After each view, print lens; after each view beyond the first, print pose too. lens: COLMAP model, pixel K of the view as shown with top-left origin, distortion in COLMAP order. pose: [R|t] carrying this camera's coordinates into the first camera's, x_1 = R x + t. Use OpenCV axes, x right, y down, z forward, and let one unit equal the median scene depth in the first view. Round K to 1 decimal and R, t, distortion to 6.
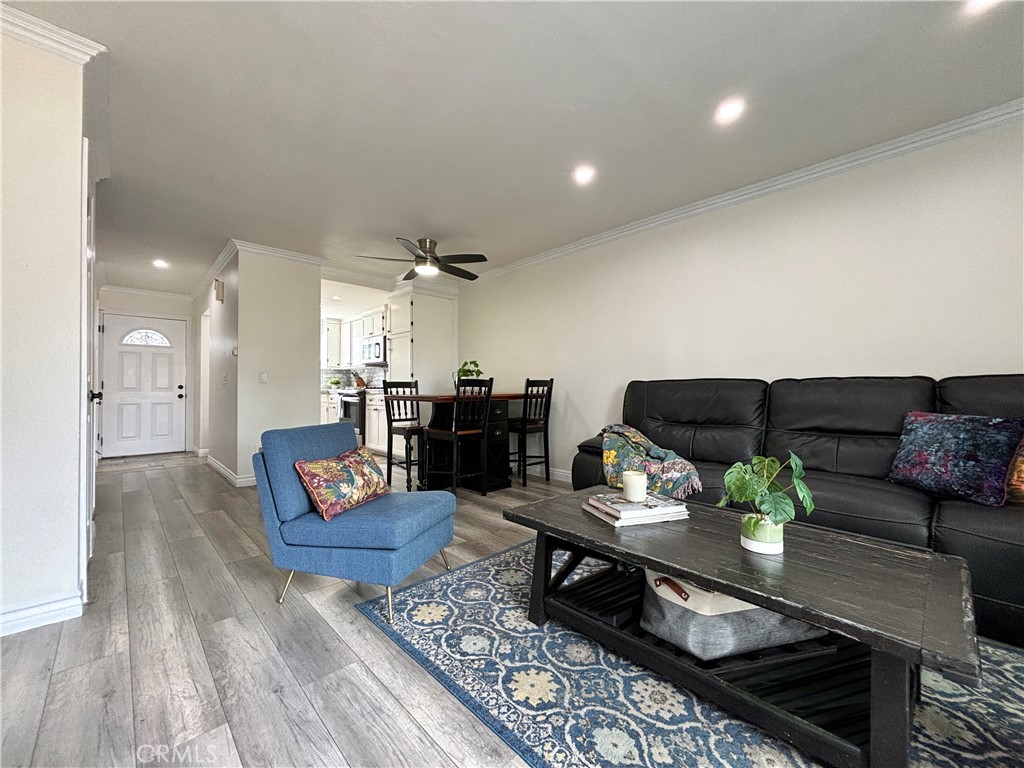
lens RADIAL K [[410.9, 0, 509.9], [0, 410.9, 386.5], [0, 0, 1]] dist [0.003306, -0.003201]
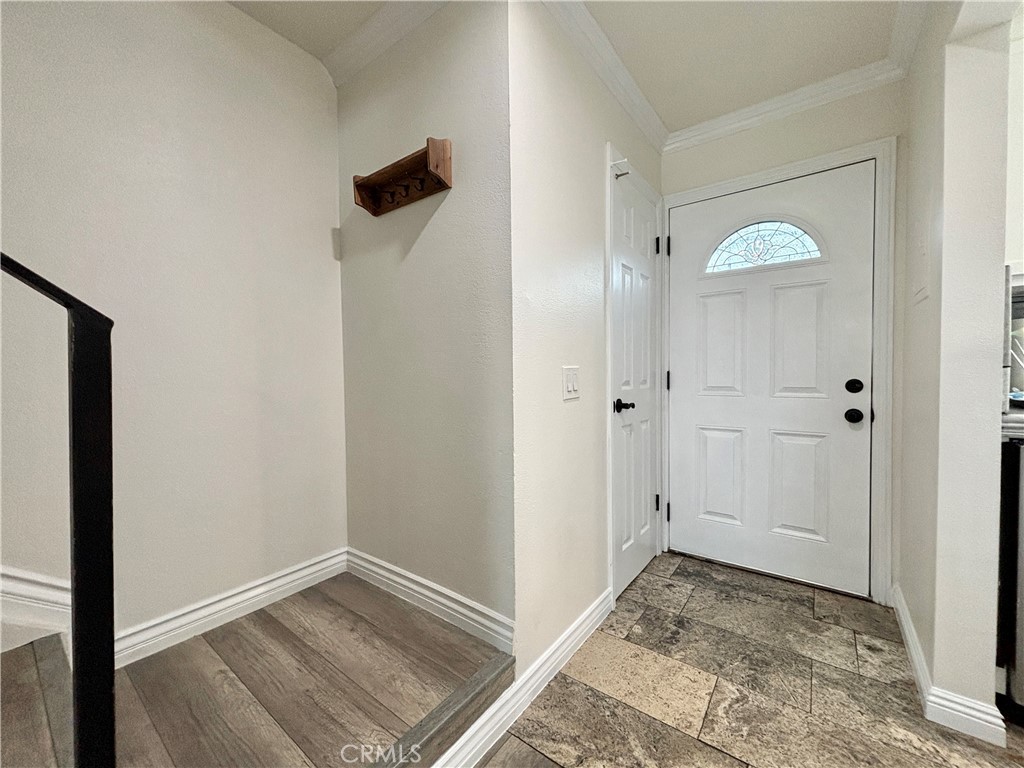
lens RADIAL K [[410.9, 0, 519.3], [0, 410.9, 382.6], [0, 0, 1]] dist [0.003306, -0.003201]
pose [[0.163052, 0.023675, -0.986333, -0.821861], [0.018535, 0.999462, 0.027054, -0.021007], [0.986443, -0.022693, 0.162525, 1.071844]]
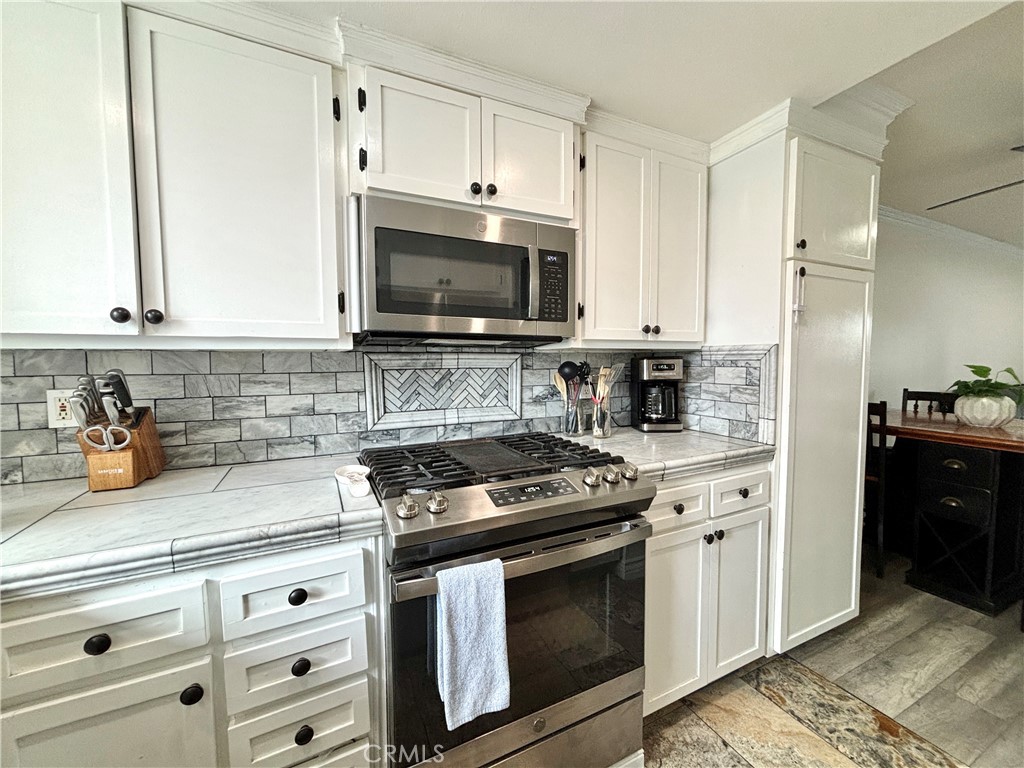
lens RADIAL K [[410.9, 0, 509.3], [0, 410.9, 385.0], [0, 0, 1]] dist [0.003306, -0.003201]
pose [[0.311600, -0.055346, 0.948600, -0.845022], [0.001706, 0.998333, 0.057688, -0.071748], [-0.950212, -0.016357, 0.311175, 1.473352]]
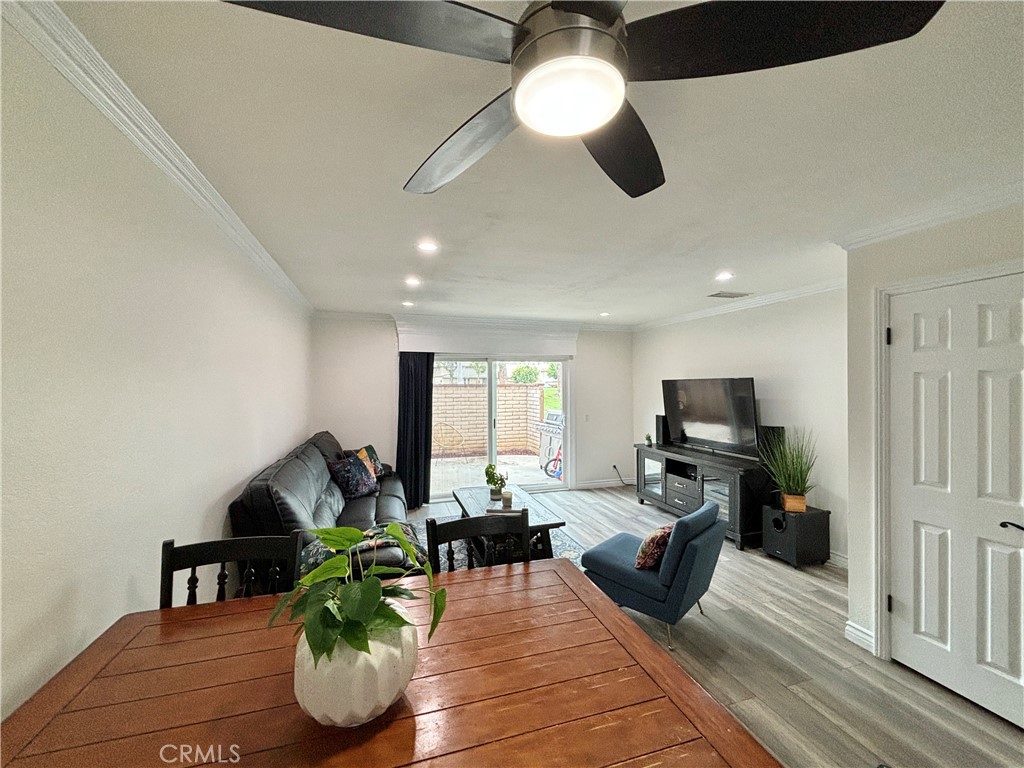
lens RADIAL K [[410.9, 0, 511.6], [0, 410.9, 384.8], [0, 0, 1]] dist [0.003306, -0.003201]
pose [[-0.895215, 0.006286, 0.445590, -0.267432], [0.003156, 0.999965, -0.007767, -0.134708], [-0.445623, -0.005547, -0.895204, 1.176404]]
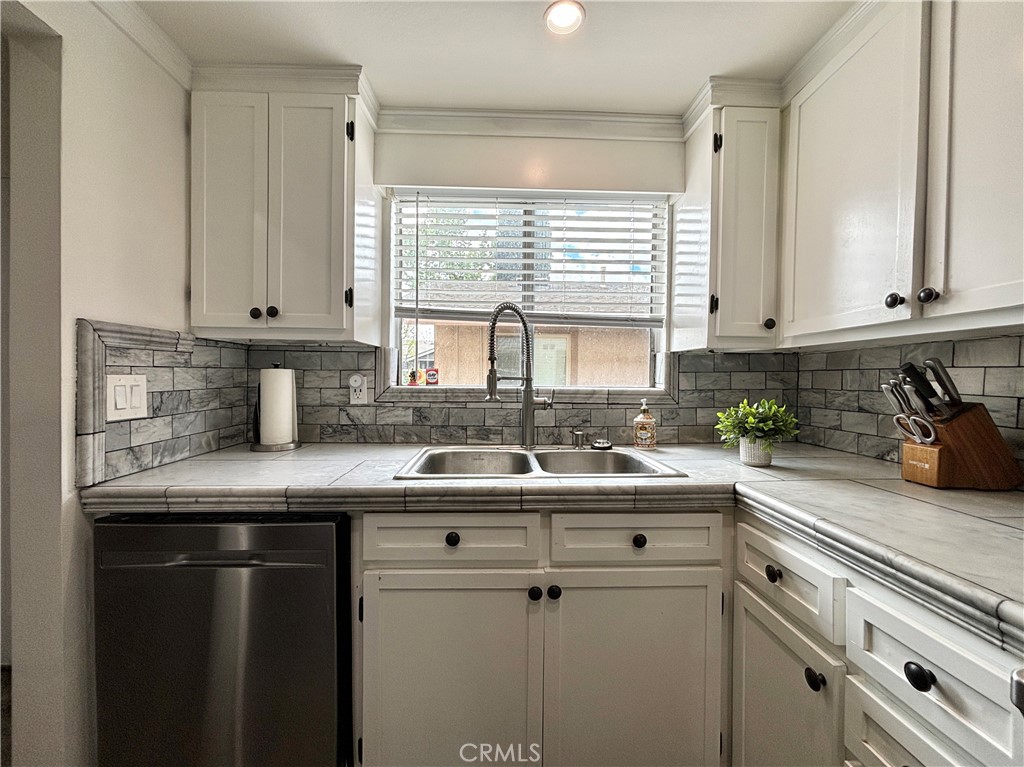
lens RADIAL K [[410.9, 0, 510.2], [0, 410.9, 382.5], [0, 0, 1]] dist [0.003306, -0.003201]
pose [[0.738942, 0.016563, -0.673565, -0.693399], [-0.005801, 0.999817, 0.018222, -0.055269], [0.673744, -0.009558, 0.738903, 1.439048]]
